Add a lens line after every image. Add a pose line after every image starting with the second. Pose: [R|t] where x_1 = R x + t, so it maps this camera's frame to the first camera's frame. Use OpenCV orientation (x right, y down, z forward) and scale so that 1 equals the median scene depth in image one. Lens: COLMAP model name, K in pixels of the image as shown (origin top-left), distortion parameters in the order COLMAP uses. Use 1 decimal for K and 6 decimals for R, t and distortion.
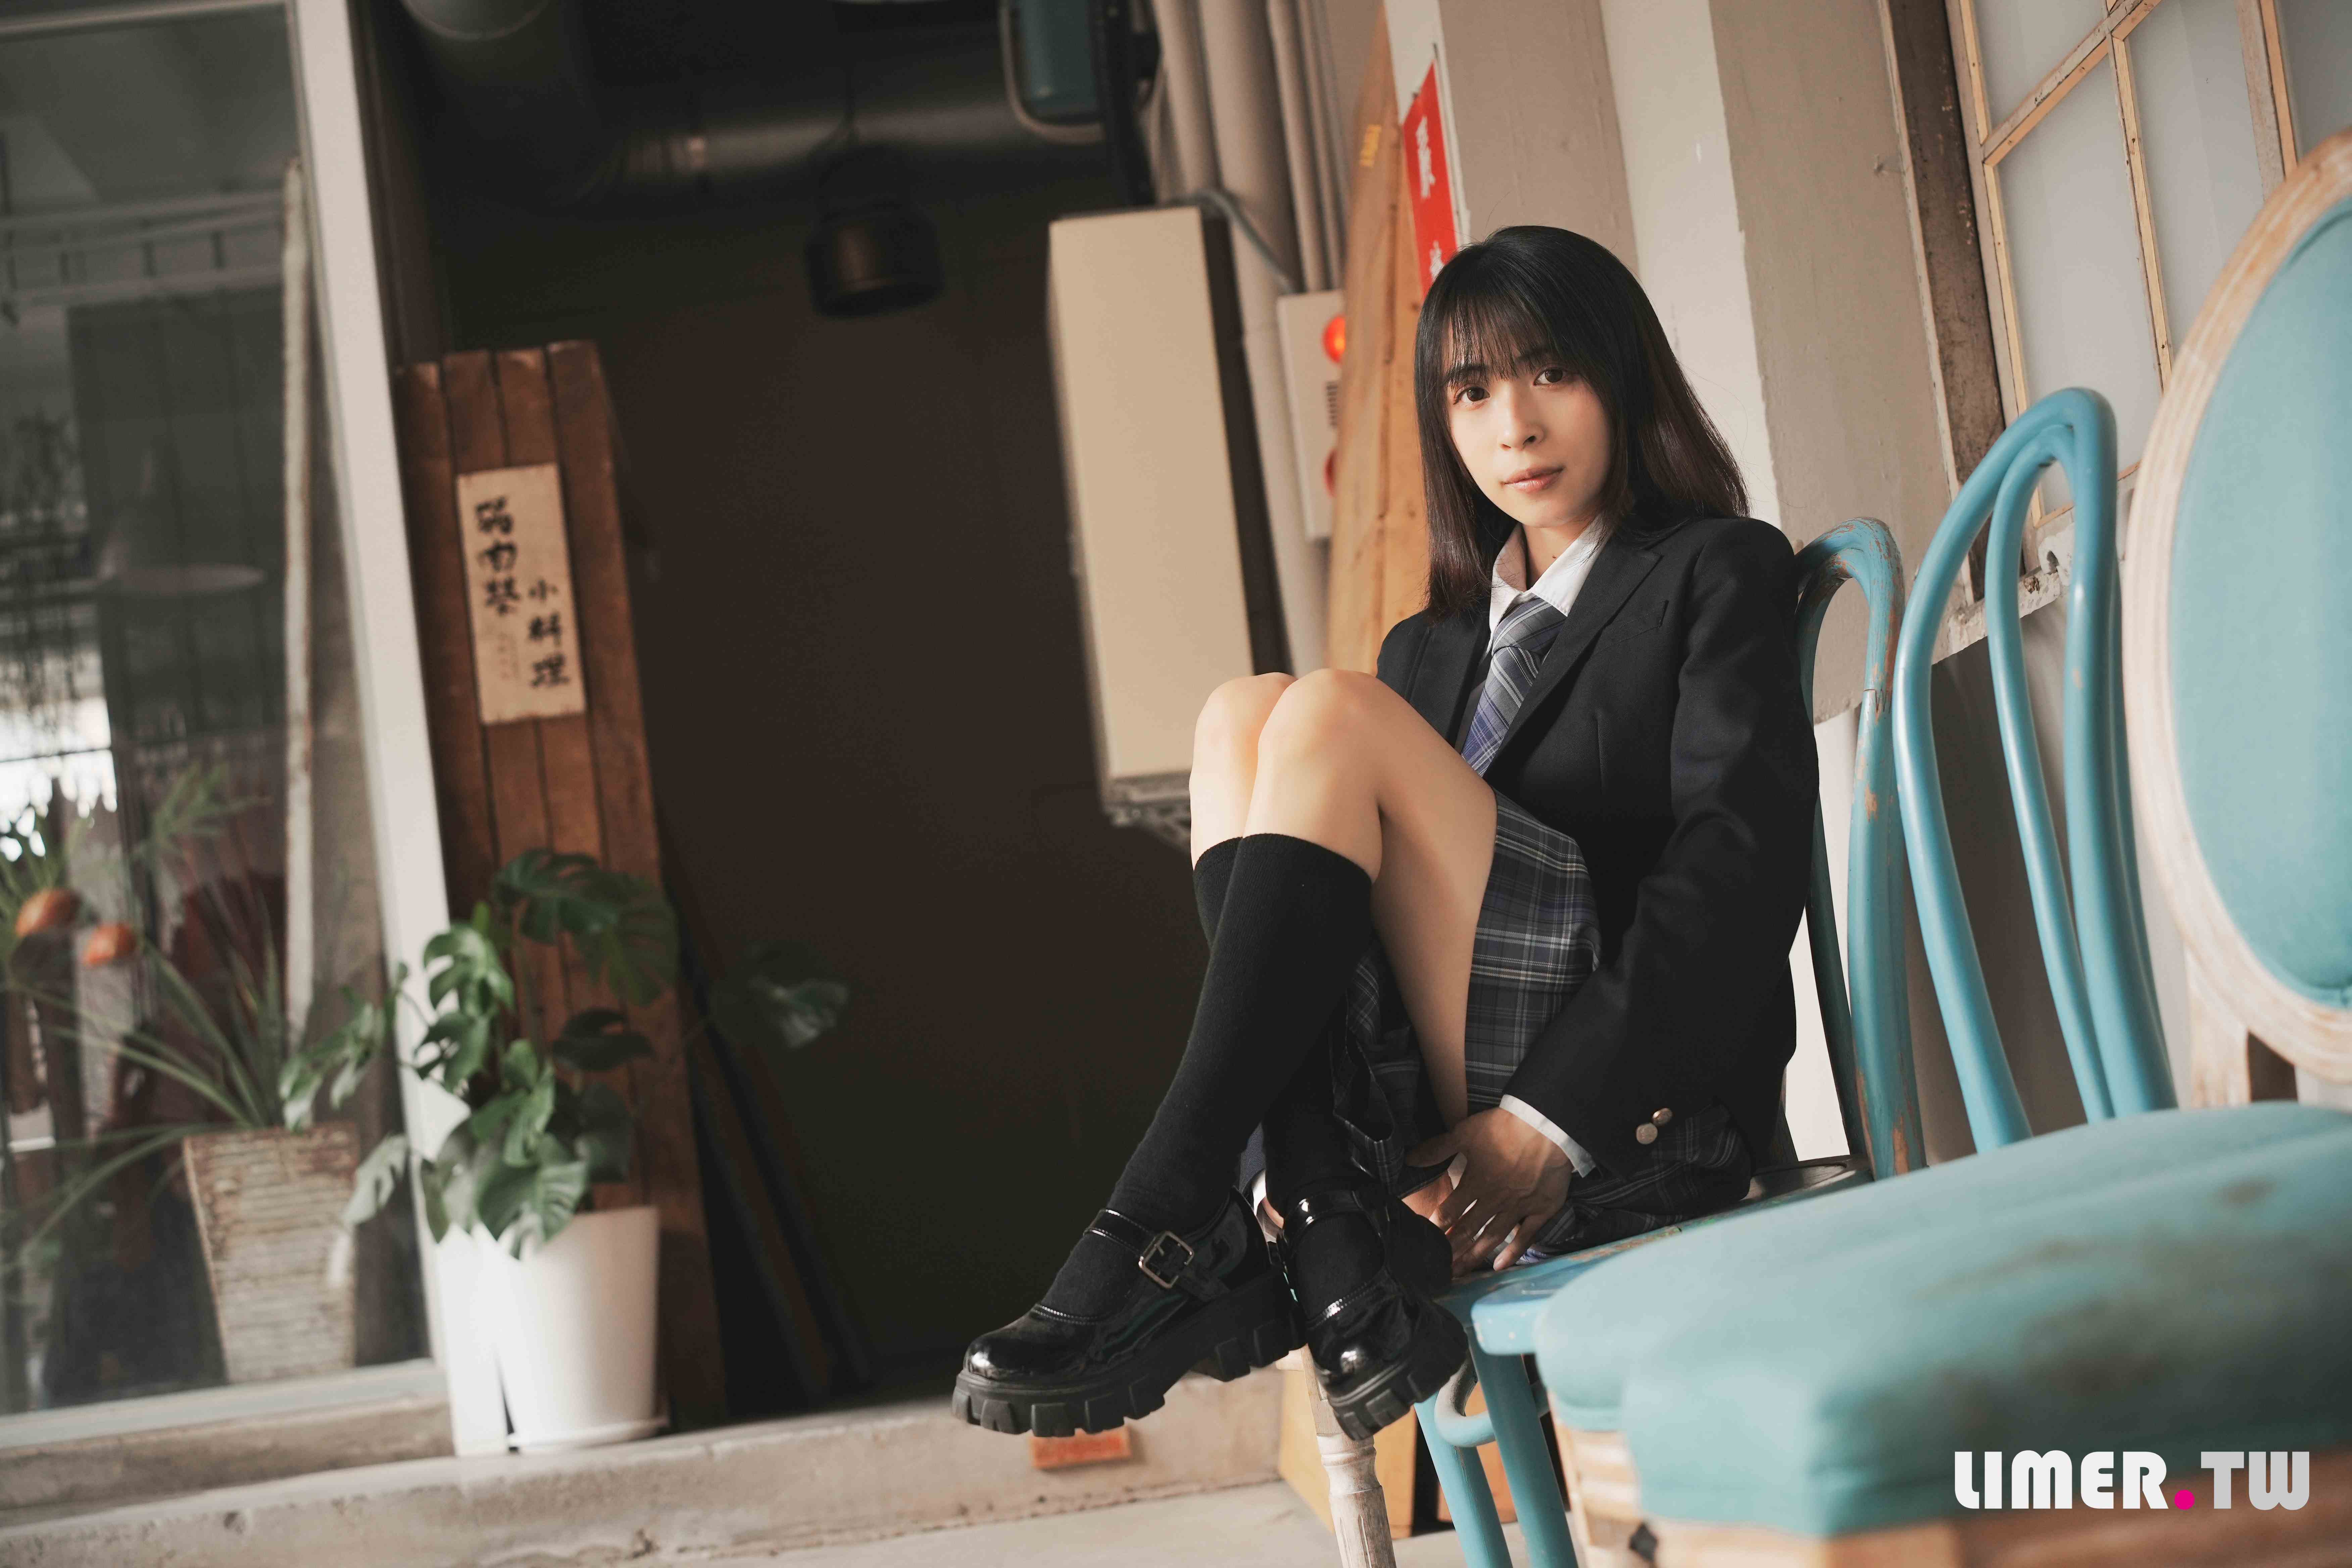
lens RADIAL K [[4005.6, 0, 1176.0], [0, 4005.6, 784.0], [0, 0, 1]] dist [0.002980, 0.018693]
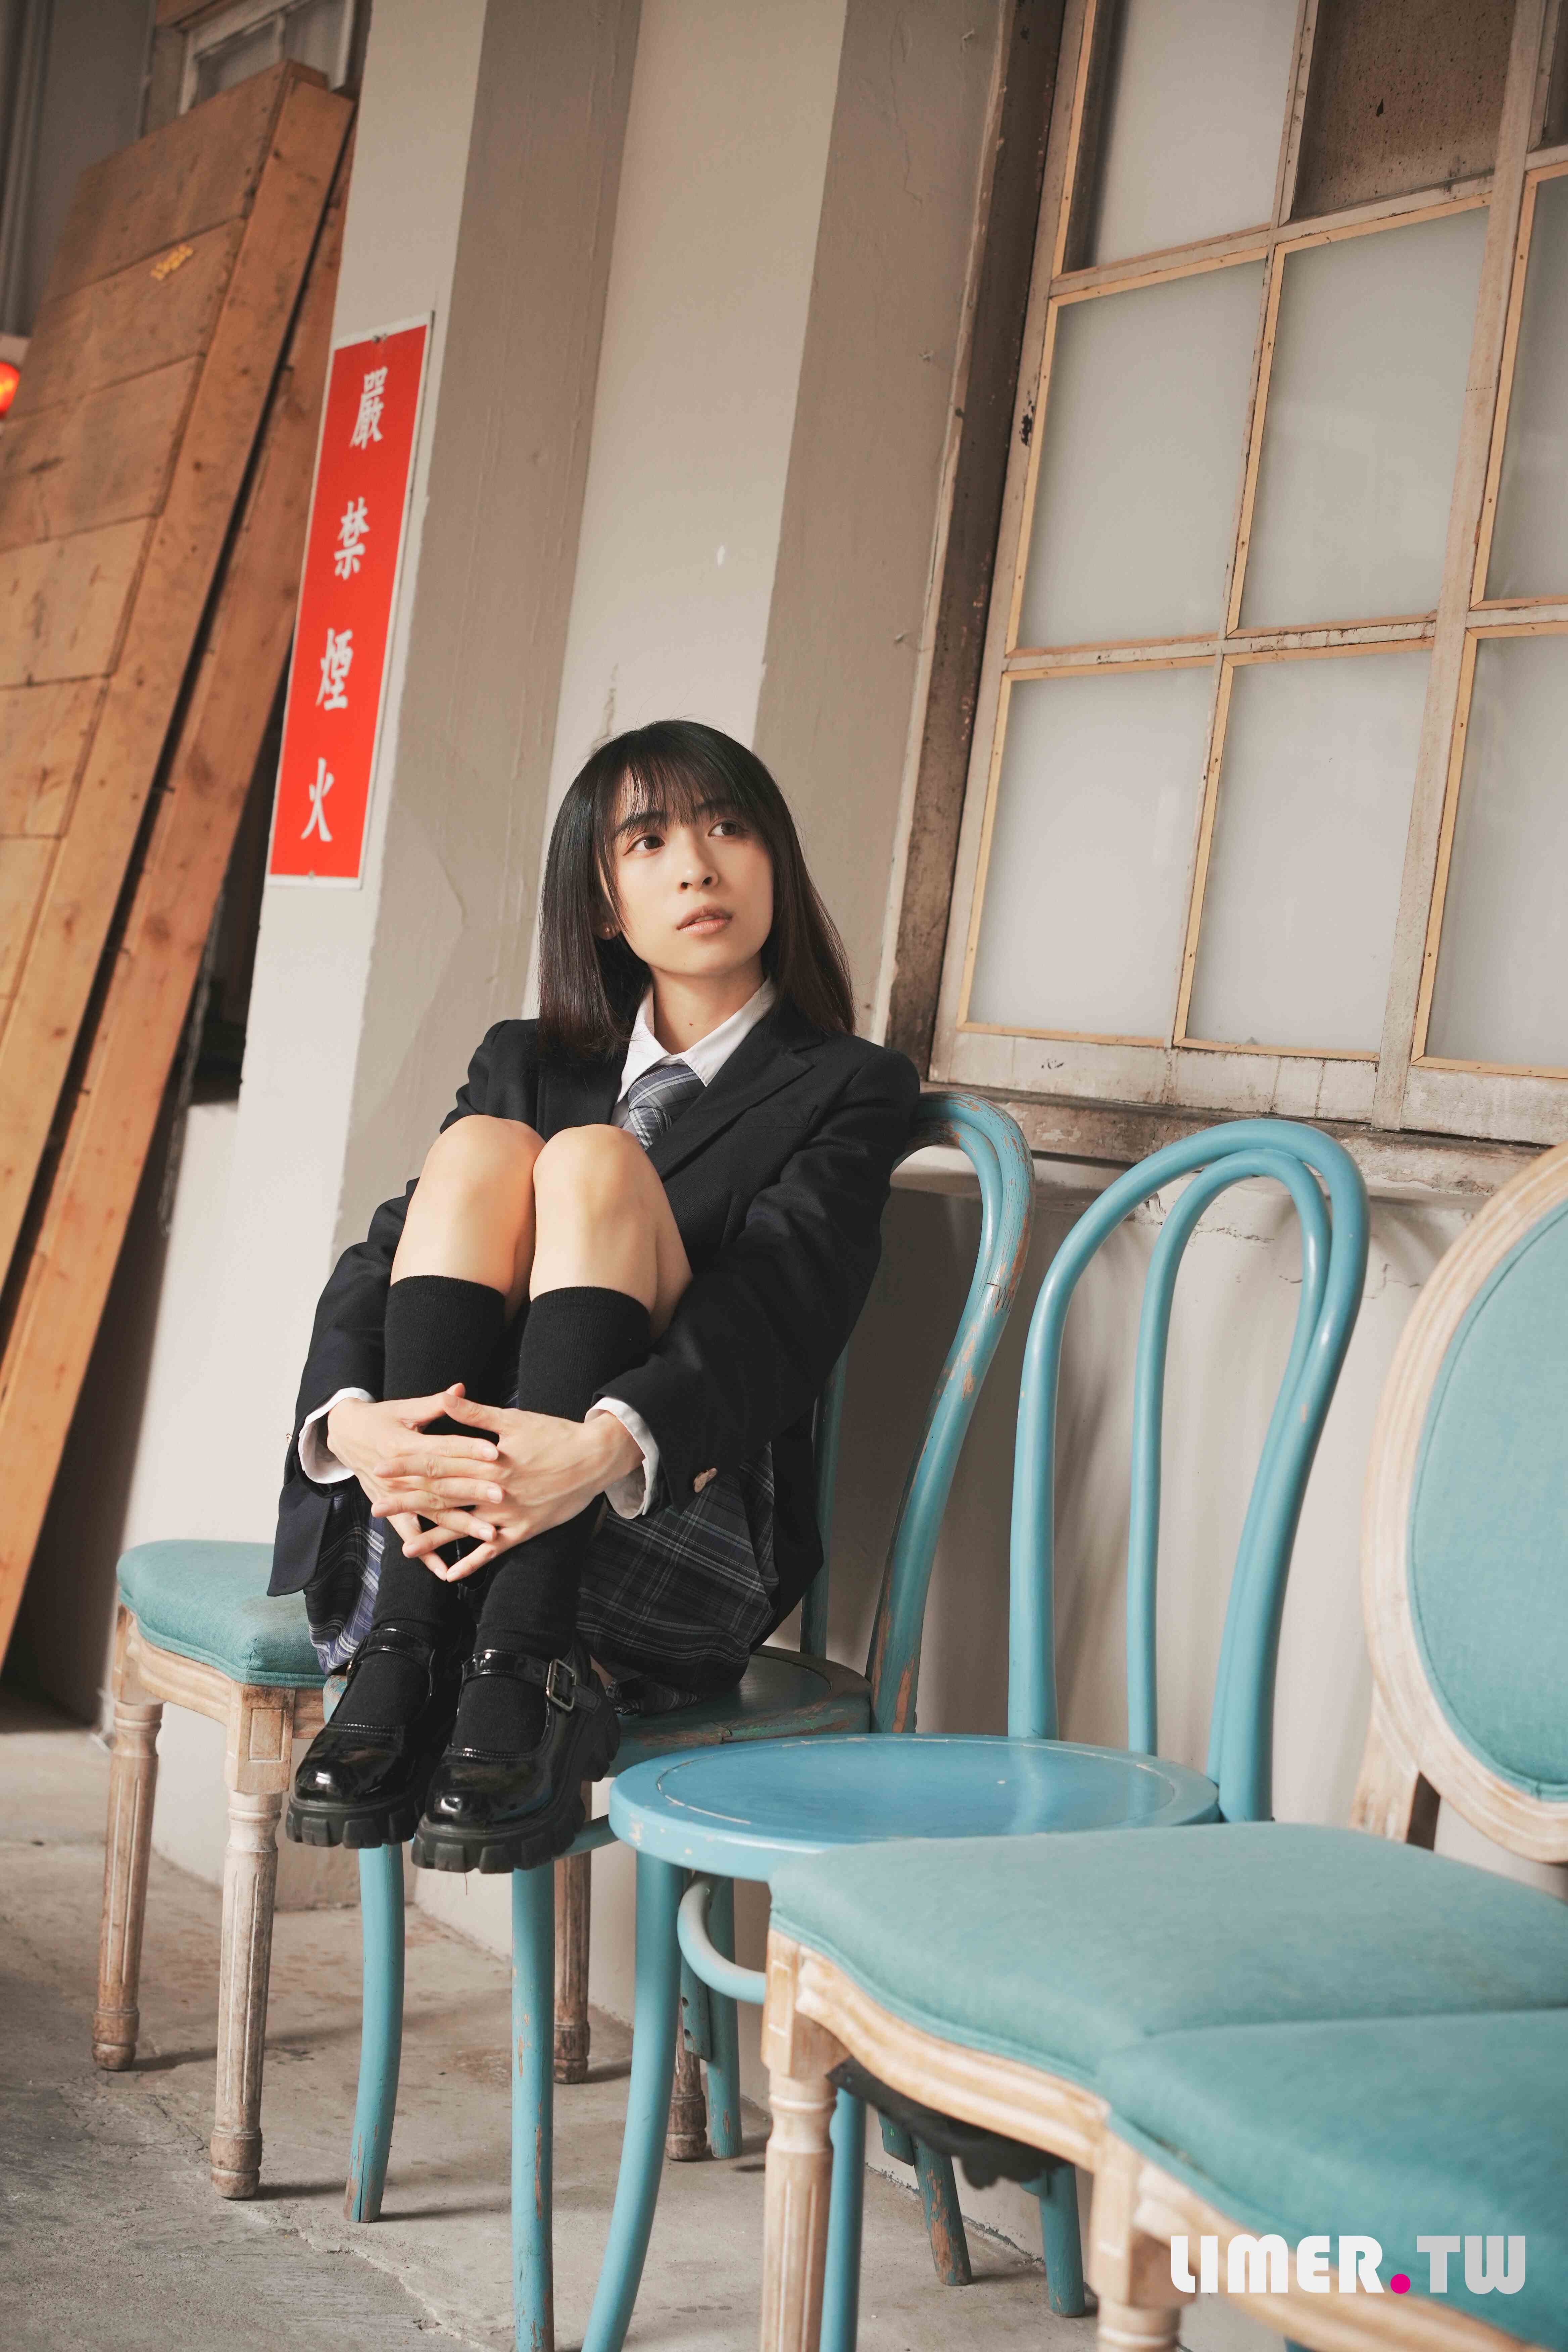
lens RADIAL K [[4603.1, 0, 784.8], [0, 4603.1, 1226.3], [0, 0, 1]] dist [-0.000424, 0.049093]
pose [[0.900892, 0.235697, 0.364472, -0.248516], [-0.273336, 0.960369, 0.054573, -0.066597], [-0.337165, -0.148787, 0.929614, -0.109767]]
